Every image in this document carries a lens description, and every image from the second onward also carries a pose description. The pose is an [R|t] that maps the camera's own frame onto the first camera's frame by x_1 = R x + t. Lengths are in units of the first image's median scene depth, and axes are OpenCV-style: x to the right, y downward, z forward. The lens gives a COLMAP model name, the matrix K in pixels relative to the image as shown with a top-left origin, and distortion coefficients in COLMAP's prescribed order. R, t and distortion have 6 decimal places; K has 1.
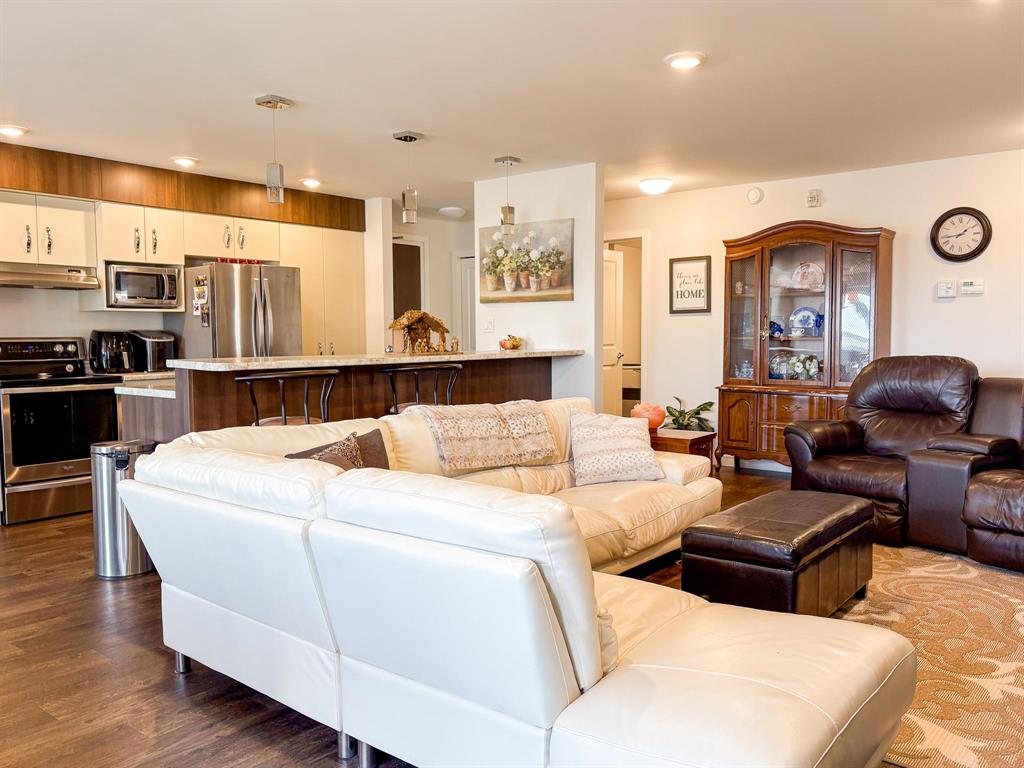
lens RADIAL K [[826.6, 0, 498.9], [0, 826.6, 385.7], [0, 0, 1]] dist [0.011891, 0.001309]
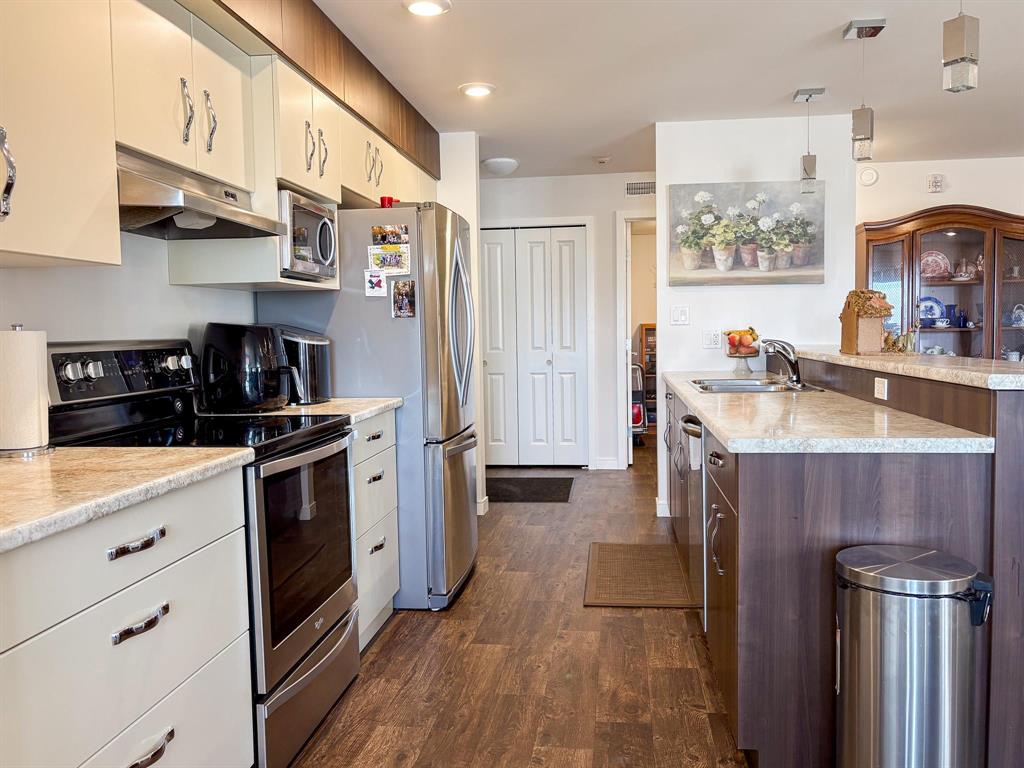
lens RADIAL K [[816.0, 0, 531.9], [0, 816.0, 384.4], [0, 0, 1]] dist [-0.005191, 0.000562]
pose [[0.843130, -0.045621, 0.535771, -0.577214], [0.045932, 0.998863, 0.012771, -0.028654], [-0.535744, 0.013841, 0.844267, 0.489847]]
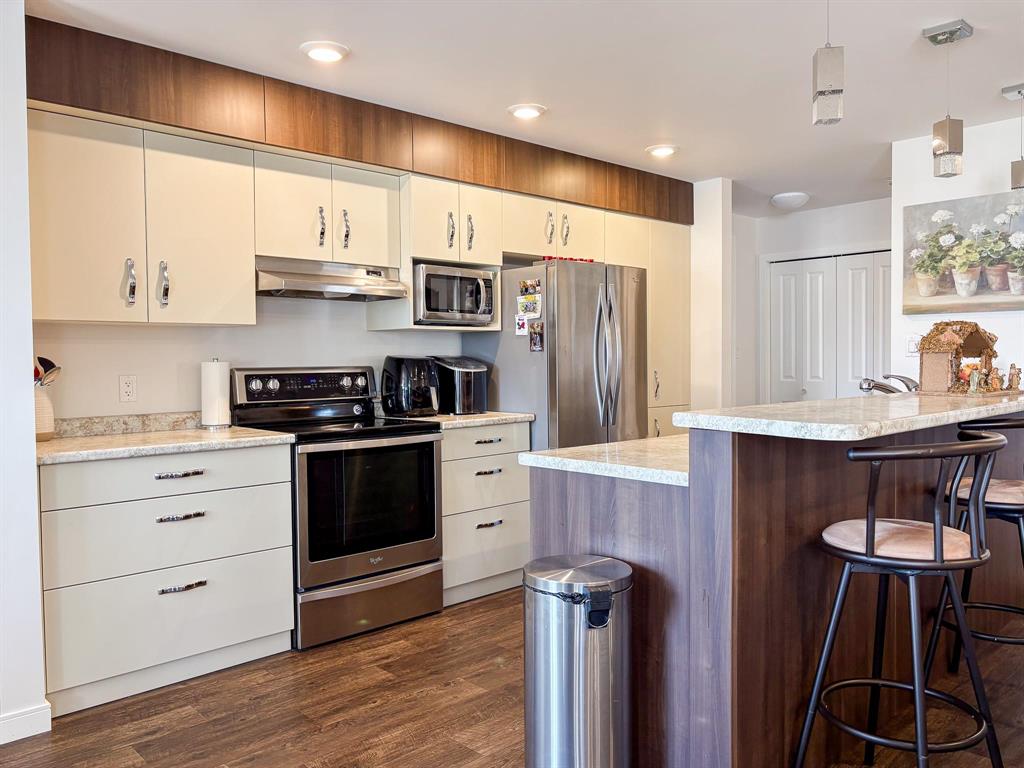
lens RADIAL K [[794.9, 0, 512.0], [0, 794.9, 384.0], [0, 0, 1]] dist [0.014803, -0.001102]
pose [[0.990916, -0.000421, -0.134481, -0.283308], [-0.003771, 0.999515, -0.030912, -0.021709], [0.134429, 0.031139, 0.990434, 0.323464]]
